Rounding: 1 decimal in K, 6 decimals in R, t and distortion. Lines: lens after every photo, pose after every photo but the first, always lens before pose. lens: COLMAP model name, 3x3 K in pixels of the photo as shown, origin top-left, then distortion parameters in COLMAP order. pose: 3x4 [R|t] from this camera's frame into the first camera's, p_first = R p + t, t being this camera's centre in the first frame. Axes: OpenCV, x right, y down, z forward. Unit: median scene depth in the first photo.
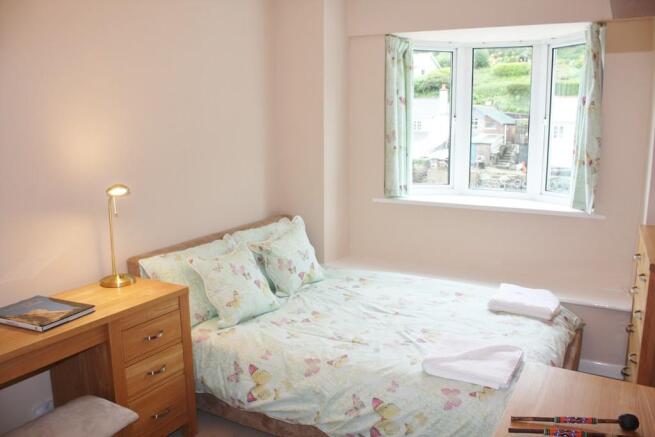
lens RADIAL K [[545.4, 0, 325.0], [0, 545.4, 218.3], [0, 0, 1]] dist [-0.099259, 0.020193]
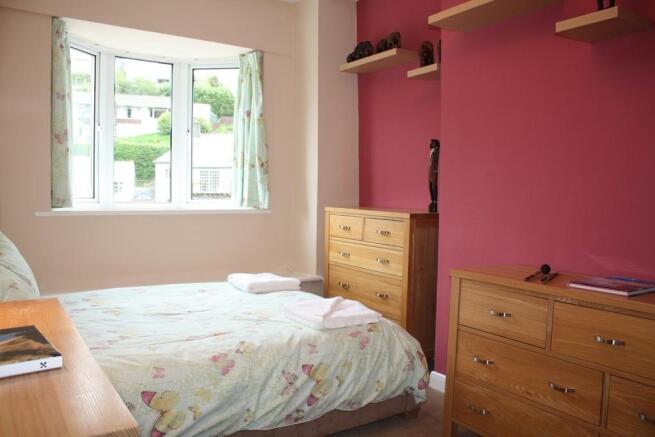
lens RADIAL K [[545.4, 0, 325.5], [0, 545.4, 219.1], [0, 0, 1]] dist [-0.099259, 0.020193]
pose [[0.472758, -0.033700, 0.880548, -0.647001], [0.141009, 0.989285, -0.037845, 0.103145], [-0.869837, 0.142057, 0.472444, 0.415615]]
